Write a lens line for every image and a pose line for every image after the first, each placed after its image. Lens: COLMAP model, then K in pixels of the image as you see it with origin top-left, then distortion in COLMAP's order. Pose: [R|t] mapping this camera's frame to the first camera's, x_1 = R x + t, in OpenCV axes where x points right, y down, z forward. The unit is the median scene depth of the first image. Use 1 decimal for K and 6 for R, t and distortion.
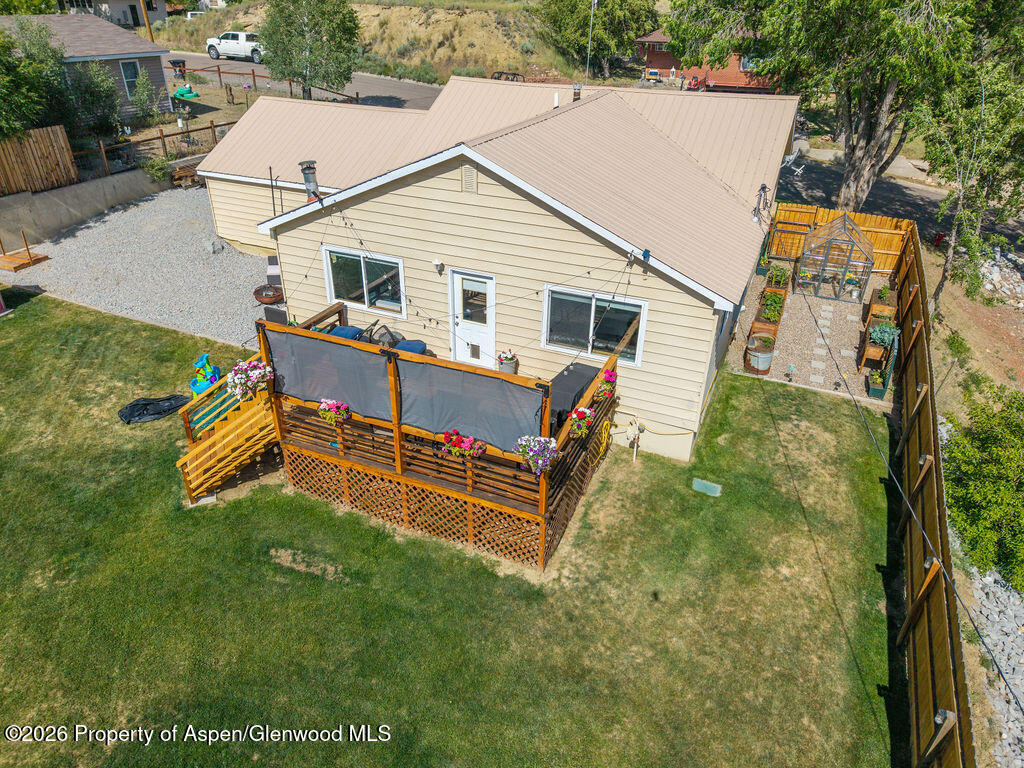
lens RADIAL K [[685.2, 0, 509.5], [0, 685.2, 379.2], [0, 0, 1]] dist [0.046719, -0.052754]
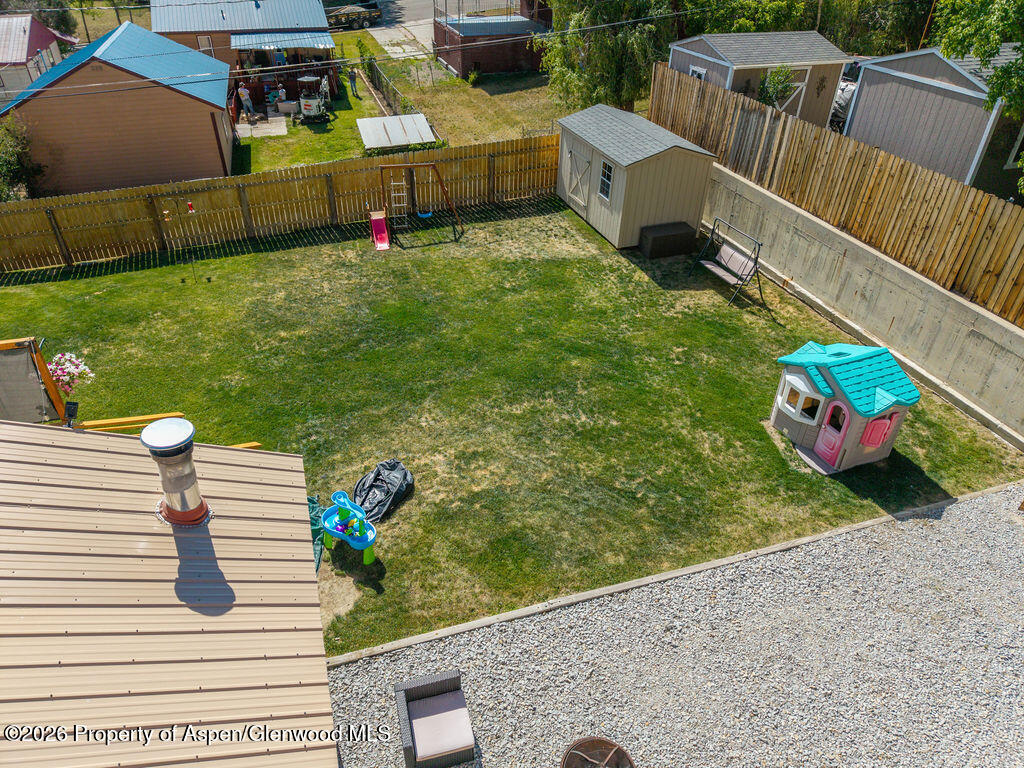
lens RADIAL K [[685.2, 0, 509.5], [0, 685.2, 379.2], [0, 0, 1]] dist [0.046719, -0.052754]
pose [[-0.750306, 0.353383, -0.558715, -0.229698], [-0.343799, 0.513289, 0.786344, -0.667298], [0.564663, 0.782084, -0.263631, 1.162523]]
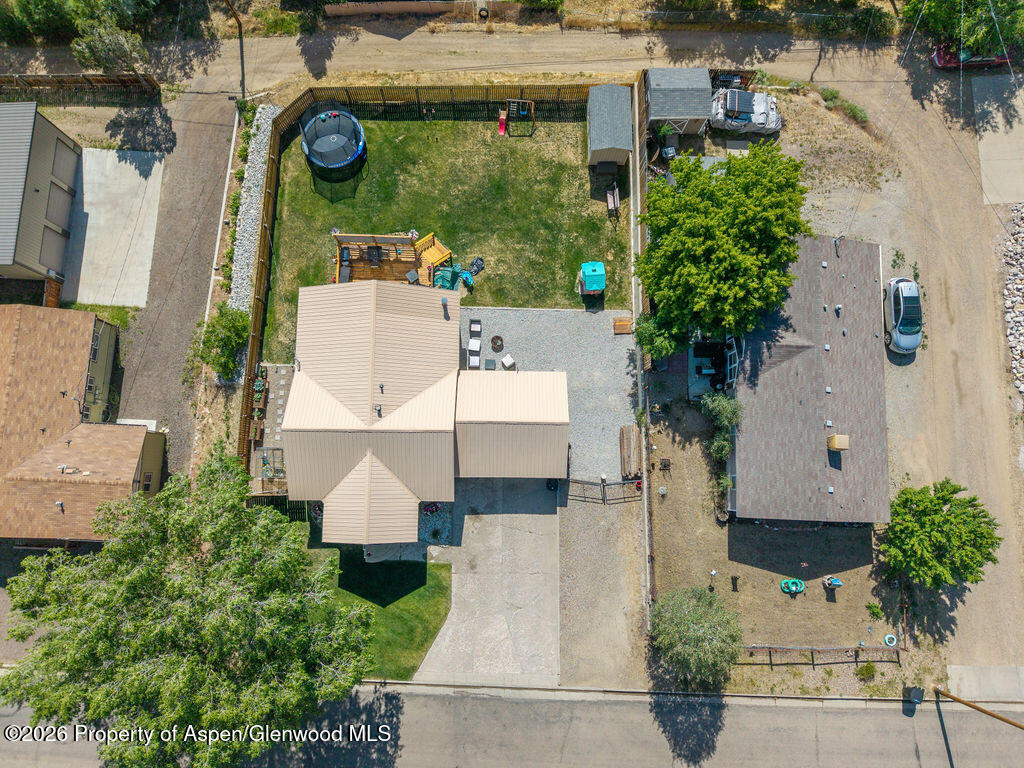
lens RADIAL K [[685.2, 0, 509.5], [0, 685.2, 379.2], [0, 0, 1]] dist [0.046719, -0.052754]
pose [[-0.920495, 0.380674, -0.088180, -0.163750], [-0.219555, -0.317186, 0.922599, -3.089122], [0.323240, 0.868608, 0.375547, 0.290818]]
